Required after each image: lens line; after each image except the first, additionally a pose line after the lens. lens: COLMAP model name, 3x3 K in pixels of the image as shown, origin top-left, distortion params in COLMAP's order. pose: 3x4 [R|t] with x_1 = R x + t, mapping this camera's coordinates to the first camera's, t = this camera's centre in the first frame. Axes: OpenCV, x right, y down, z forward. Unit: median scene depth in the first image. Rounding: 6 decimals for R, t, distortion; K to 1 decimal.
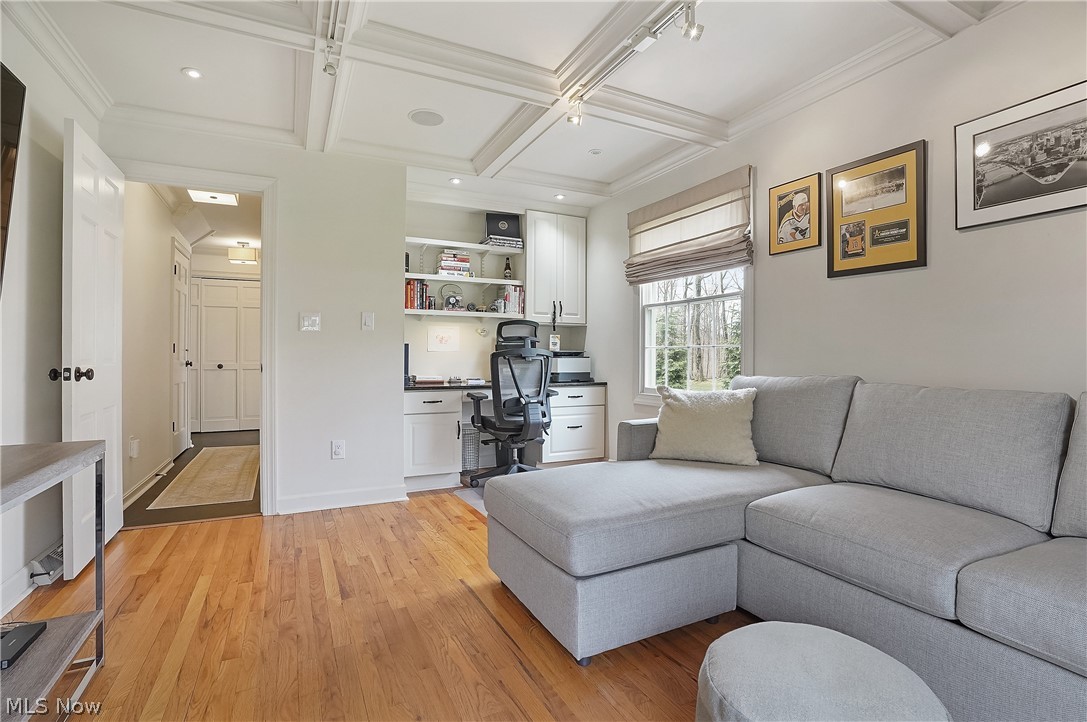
lens RADIAL K [[502.0, 0, 541.3], [0, 502.0, 357.1], [0, 0, 1]] dist [-0.060414, 0.017879]
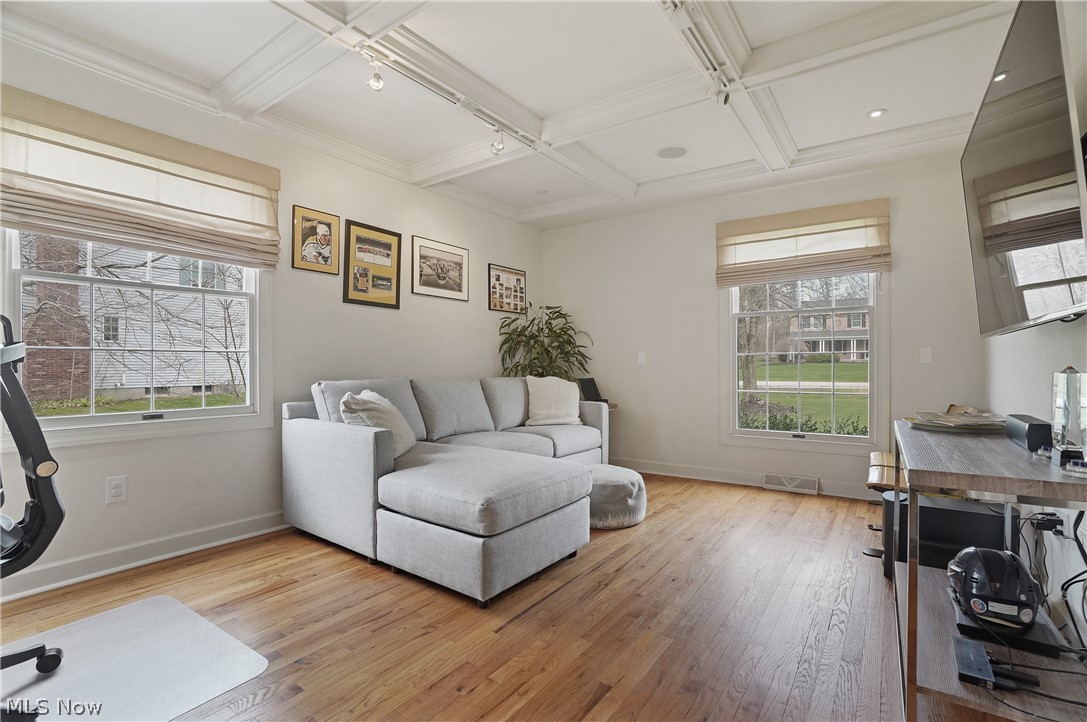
lens RADIAL K [[502.0, 0, 542.9], [0, 502.0, 363.3], [0, 0, 1]] dist [-0.060414, 0.017879]
pose [[-0.461004, 0.002119, 0.887395, -0.844059], [0.002703, 0.999996, -0.000984, 0.001370], [-0.887394, 0.001945, -0.461008, 1.187229]]
